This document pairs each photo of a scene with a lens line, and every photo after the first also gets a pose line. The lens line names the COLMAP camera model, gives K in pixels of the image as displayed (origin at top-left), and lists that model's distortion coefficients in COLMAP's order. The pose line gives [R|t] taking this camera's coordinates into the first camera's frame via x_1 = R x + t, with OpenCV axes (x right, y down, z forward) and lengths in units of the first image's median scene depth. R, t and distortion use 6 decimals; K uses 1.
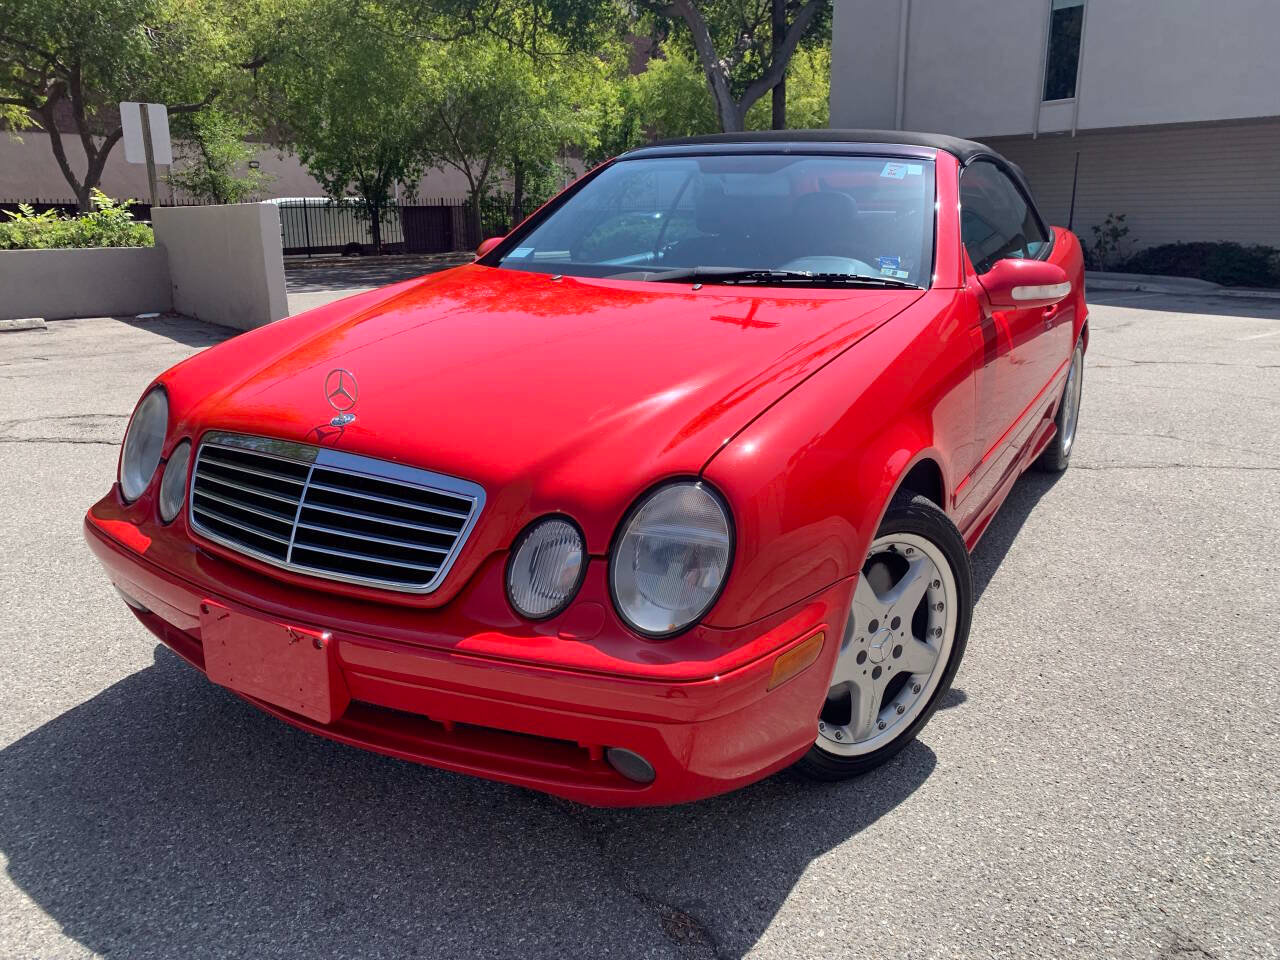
lens RADIAL K [[977.1, 0, 627.3], [0, 977.1, 487.3], [0, 0, 1]] dist [0.002222, 0.010301]
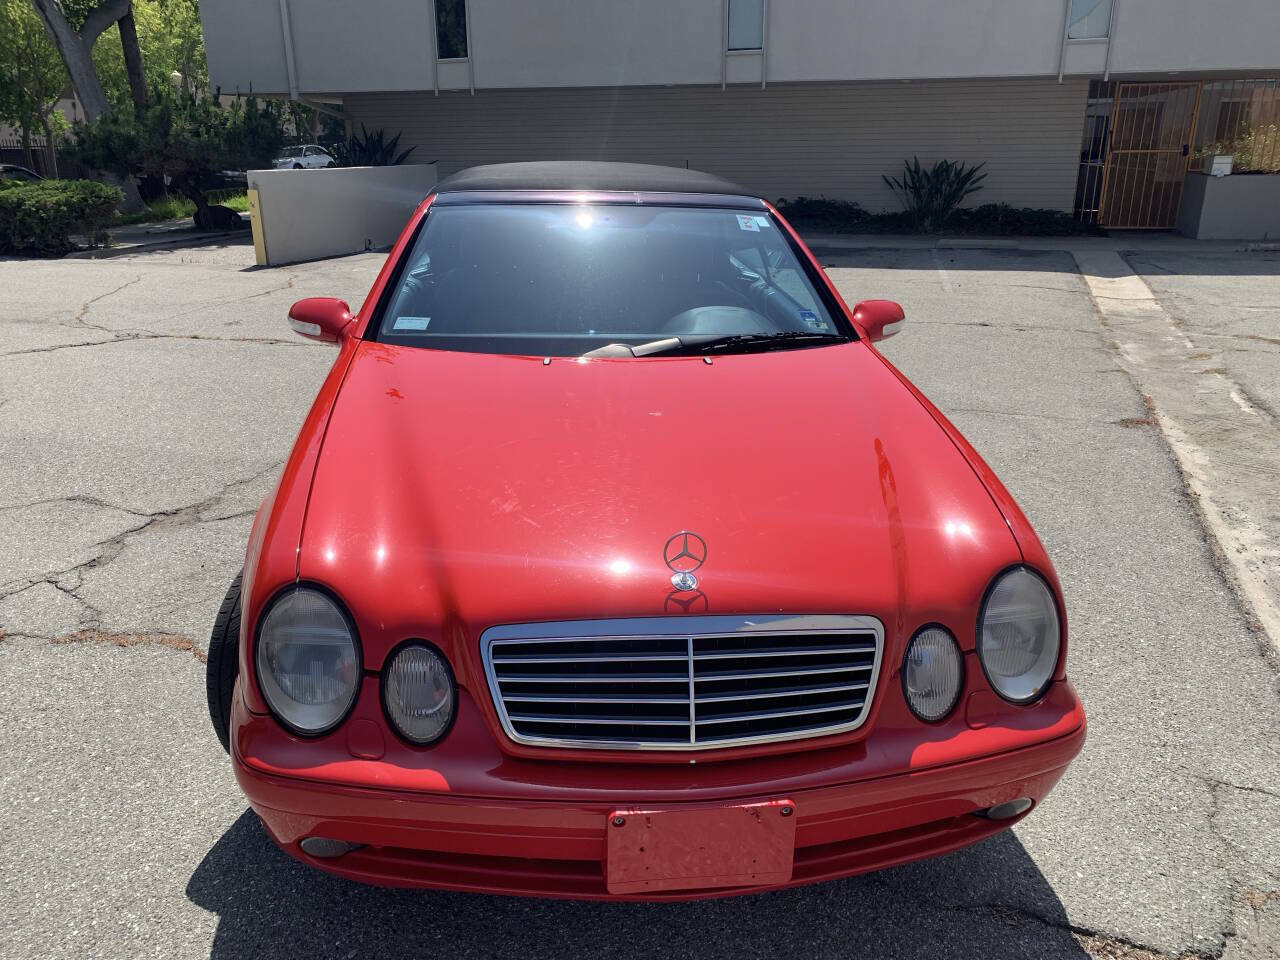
lens RADIAL K [[977.1, 0, 627.3], [0, 977.1, 487.3], [0, 0, 1]] dist [0.002222, 0.010301]
pose [[0.808011, -0.192862, 0.556707, -0.143918], [0.158476, 0.981226, 0.109916, -0.046413], [-0.567454, -0.000588, 0.823405, 0.039617]]
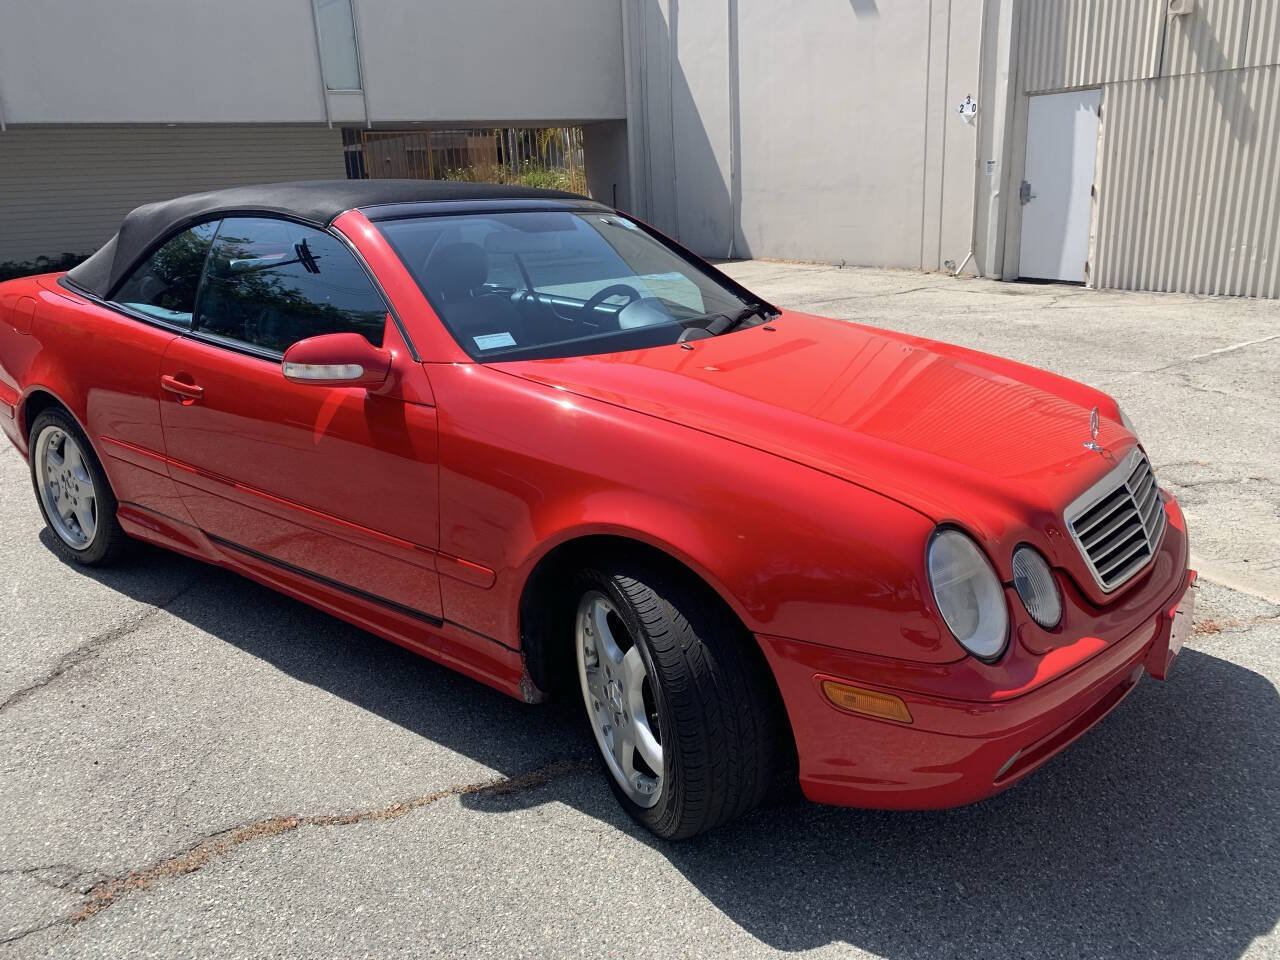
lens RADIAL K [[986.0, 0, 640.6], [0, 986.0, 472.3], [0, 0, 1]] dist [0.004075, -0.003488]
pose [[0.133730, -0.281262, 0.950267, -0.267594], [0.299101, 0.925620, 0.231875, -0.085908], [-0.944804, 0.253217, 0.207909, 0.217907]]
